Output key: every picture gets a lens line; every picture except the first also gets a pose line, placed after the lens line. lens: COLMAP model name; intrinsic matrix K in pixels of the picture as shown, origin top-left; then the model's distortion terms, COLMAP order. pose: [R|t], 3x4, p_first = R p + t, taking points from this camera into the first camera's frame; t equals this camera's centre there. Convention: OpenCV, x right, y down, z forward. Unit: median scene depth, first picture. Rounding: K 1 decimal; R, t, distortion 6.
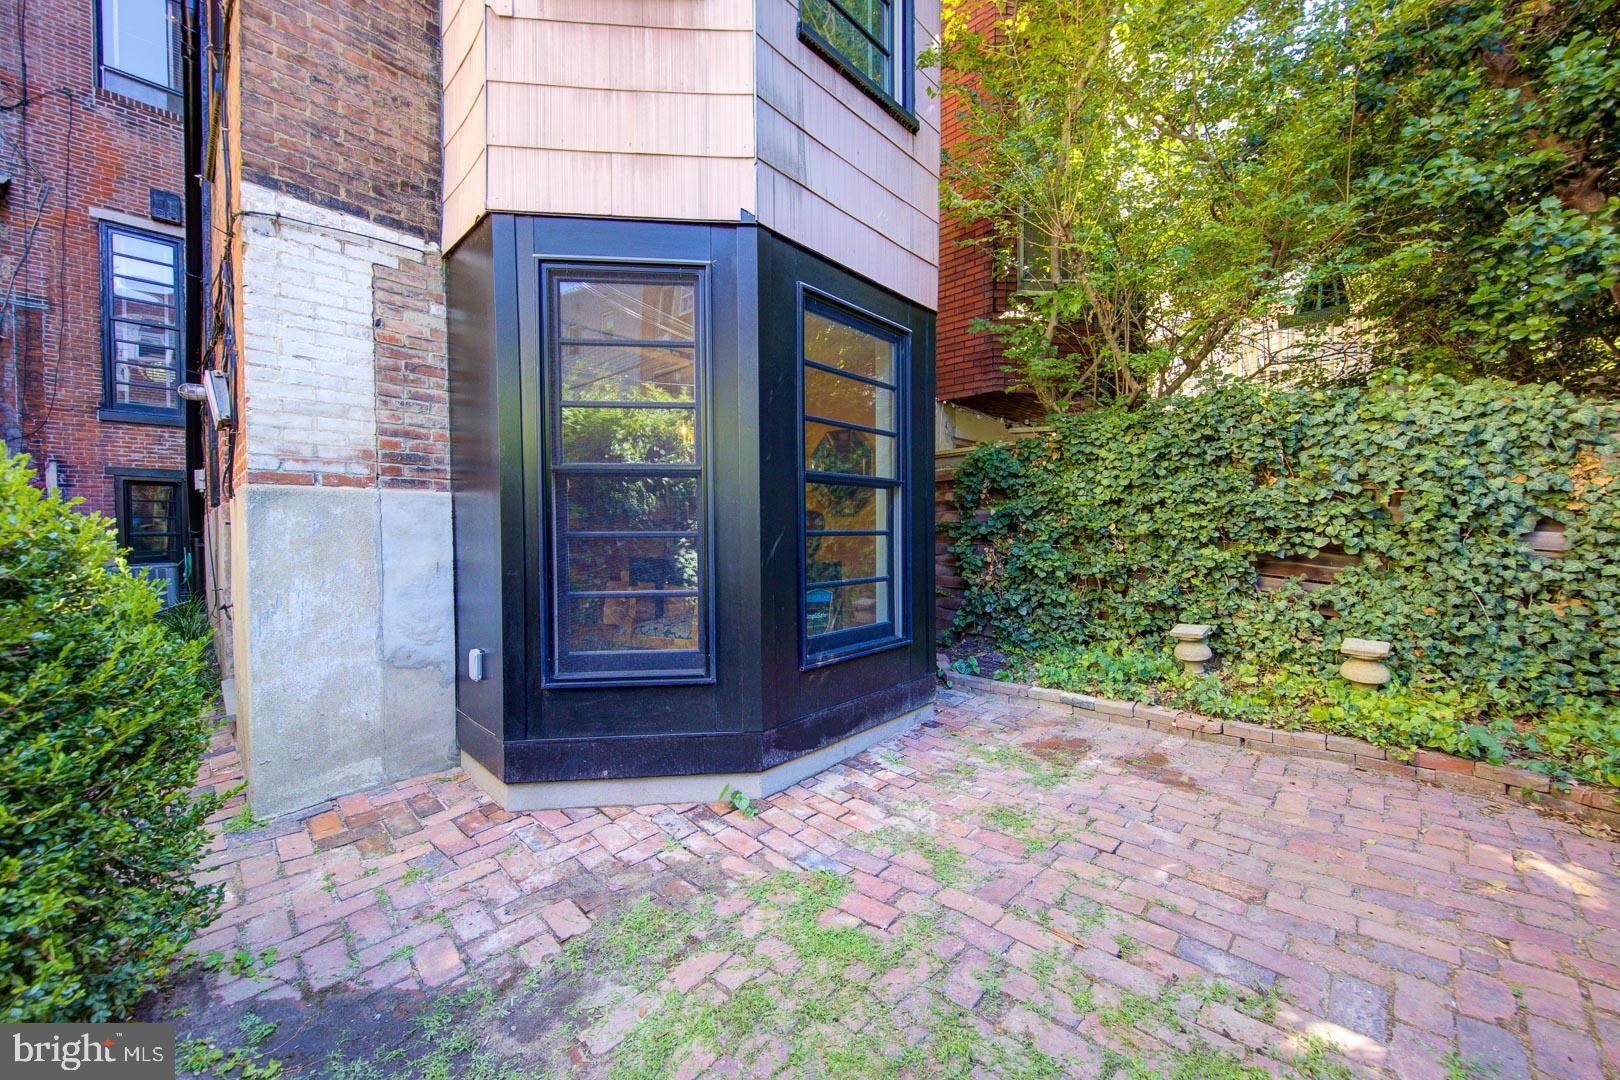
lens RADIAL K [[590.1, 0, 812.3], [0, 590.1, 540.2], [0, 0, 1]] dist [0.000333, -0.000014]
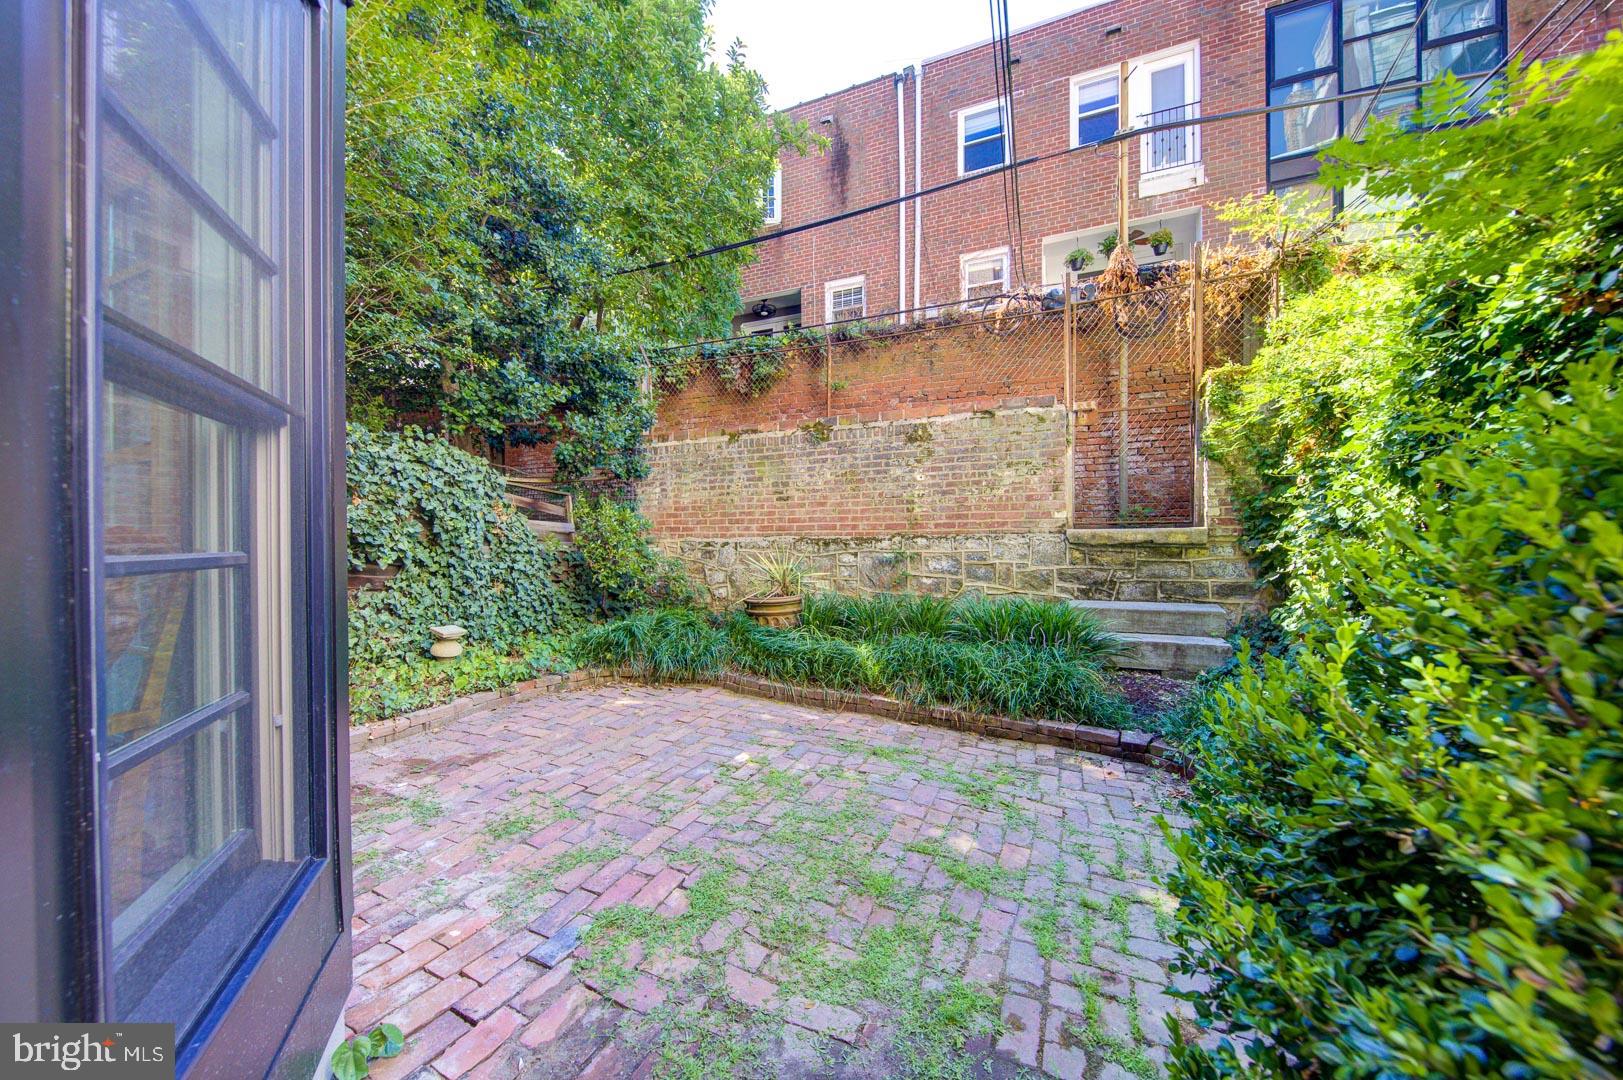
lens RADIAL K [[591.2, 0, 812.6], [0, 591.2, 541.2], [0, 0, 1]] dist [0.000333, -0.000014]
pose [[-0.330429, 0.004512, 0.943820, -0.702222], [0.018880, 0.999820, 0.001830, -0.015508], [-0.943642, 0.018424, -0.330455, 0.722312]]
